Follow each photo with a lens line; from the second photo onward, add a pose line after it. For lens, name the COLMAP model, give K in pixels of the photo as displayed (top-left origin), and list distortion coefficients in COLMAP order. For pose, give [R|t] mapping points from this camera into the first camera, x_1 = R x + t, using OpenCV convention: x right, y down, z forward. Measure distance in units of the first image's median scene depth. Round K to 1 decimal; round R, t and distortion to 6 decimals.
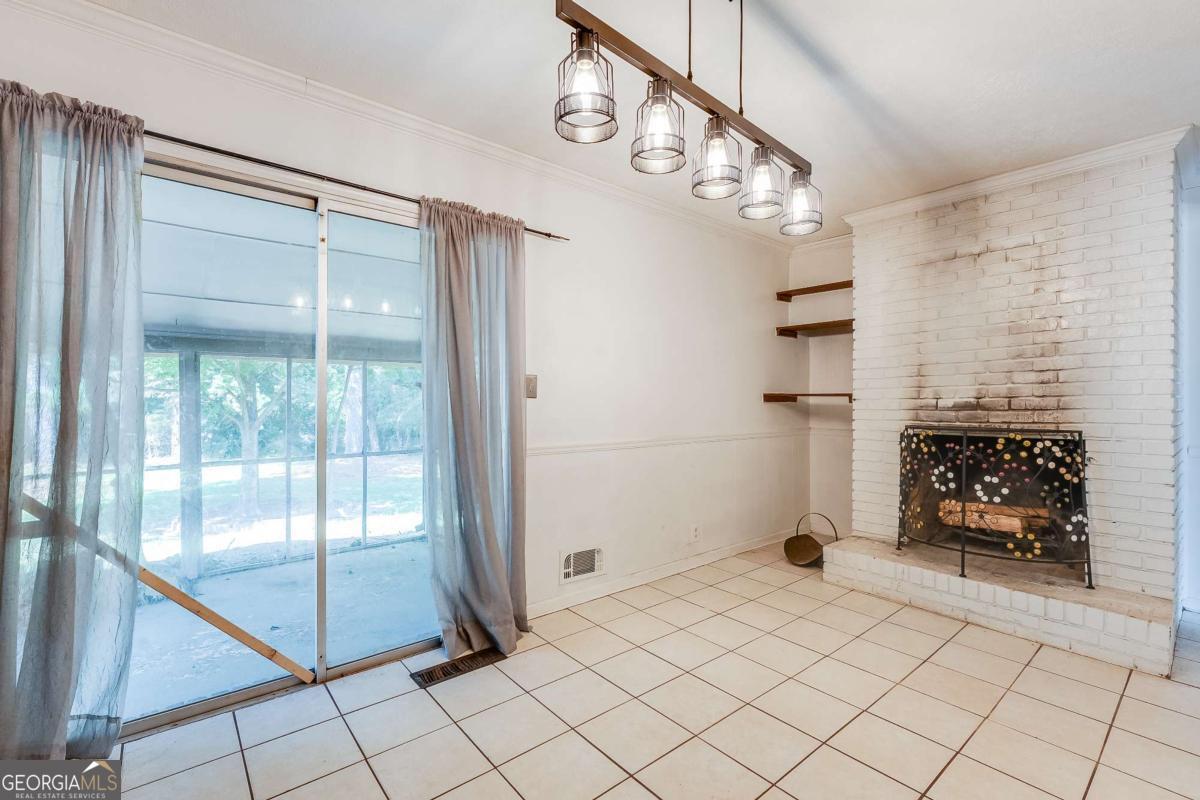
lens RADIAL K [[526.2, 0, 602.8], [0, 526.2, 400.6], [0, 0, 1]] dist [-0.000388, -0.000280]
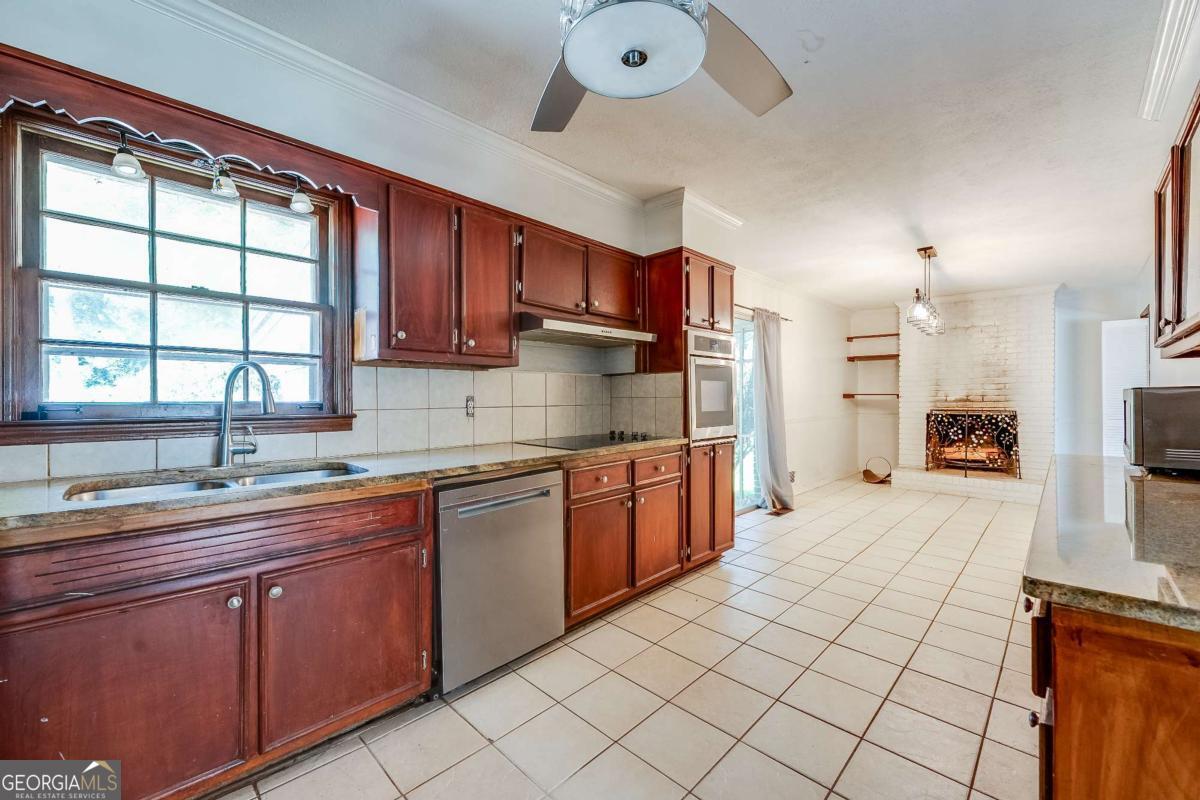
lens RADIAL K [[475.8, 0, 604.3], [0, 475.8, 401.8], [0, 0, 1]] dist [-0.001602, 0.000410]
pose [[0.994713, -0.004579, 0.102587, -1.010699], [0.003573, 0.999944, 0.009987, -0.006847], [-0.102627, -0.009568, 0.994674, -0.811289]]
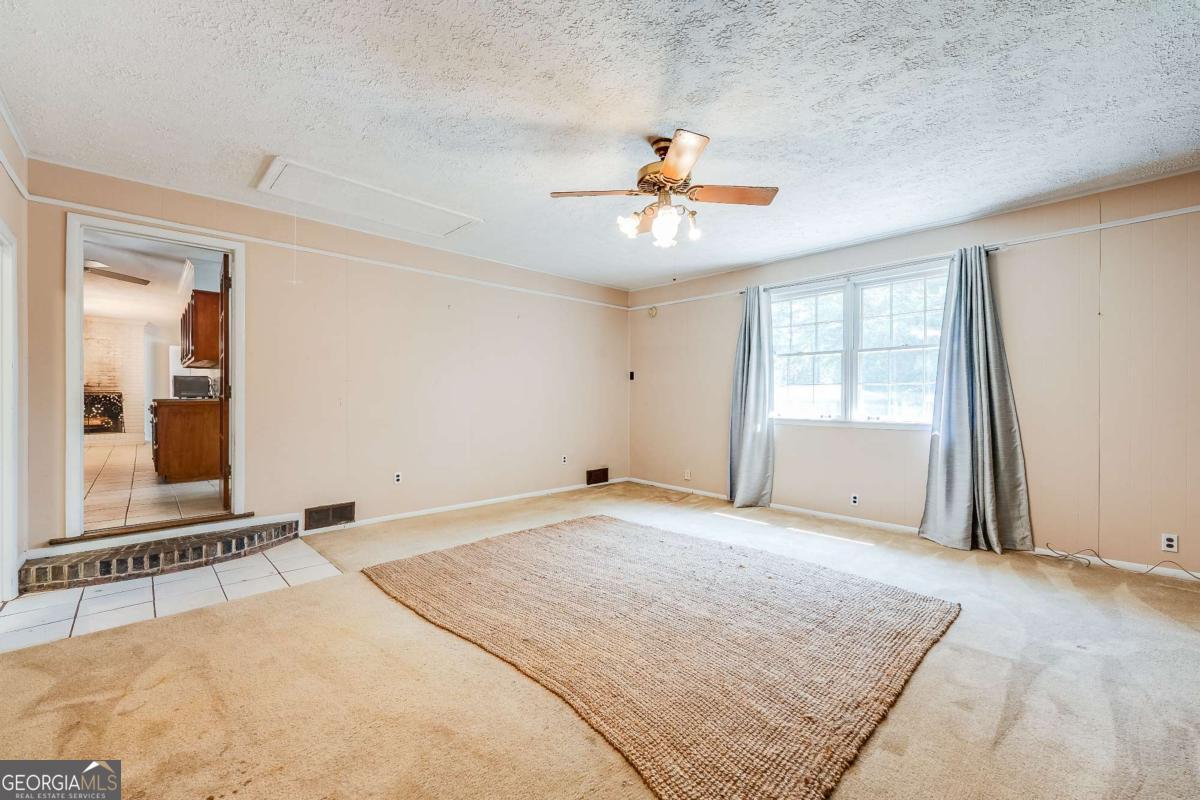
lens RADIAL K [[475.8, 0, 600.6], [0, 475.8, 397.4], [0, 0, 1]] dist [-0.001602, 0.000410]
pose [[-0.068753, -0.000327, 0.997634, -2.610564], [-0.001024, 0.999999, 0.000257, 0.083202], [-0.997633, -0.001004, -0.068754, -2.100147]]
